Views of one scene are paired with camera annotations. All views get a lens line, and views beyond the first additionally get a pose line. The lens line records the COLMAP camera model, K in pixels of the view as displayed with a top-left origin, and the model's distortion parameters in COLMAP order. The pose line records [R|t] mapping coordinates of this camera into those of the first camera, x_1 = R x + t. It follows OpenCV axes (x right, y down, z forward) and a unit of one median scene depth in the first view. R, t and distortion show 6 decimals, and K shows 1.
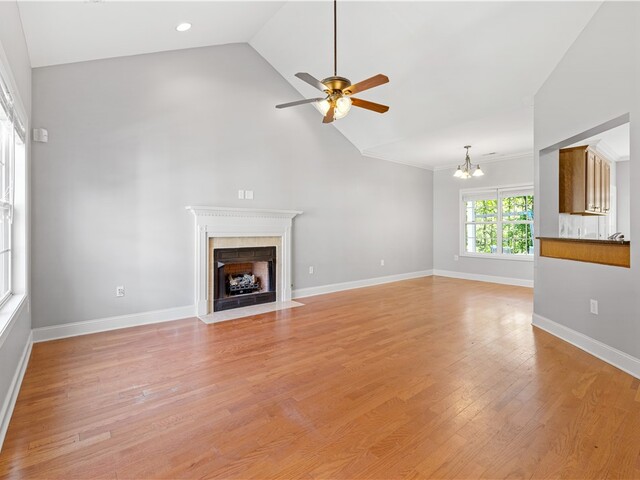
lens RADIAL K [[308.8, 0, 318.0], [0, 308.8, 224.6], [0, 0, 1]] dist [-0.001531, -0.000450]
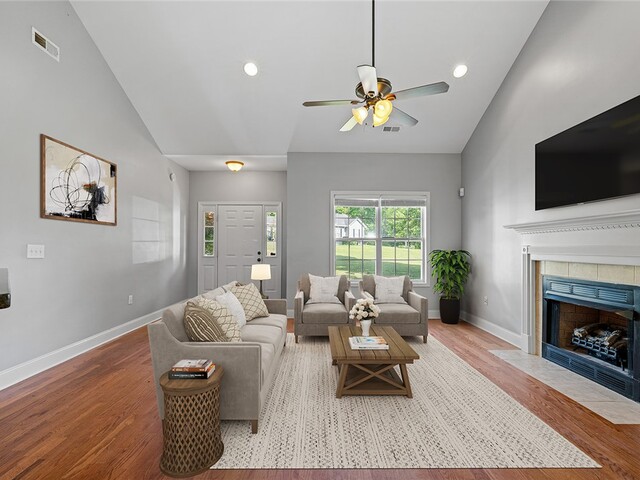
lens RADIAL K [[304.8, 0, 318.8], [0, 304.8, 246.4], [0, 0, 1]] dist [0.000678, 0.000785]
pose [[-0.618676, -0.011494, -0.785562, 0.593159], [0.005633, 0.999802, -0.019066, 0.015579], [0.785626, -0.016221, -0.618489, 0.998899]]
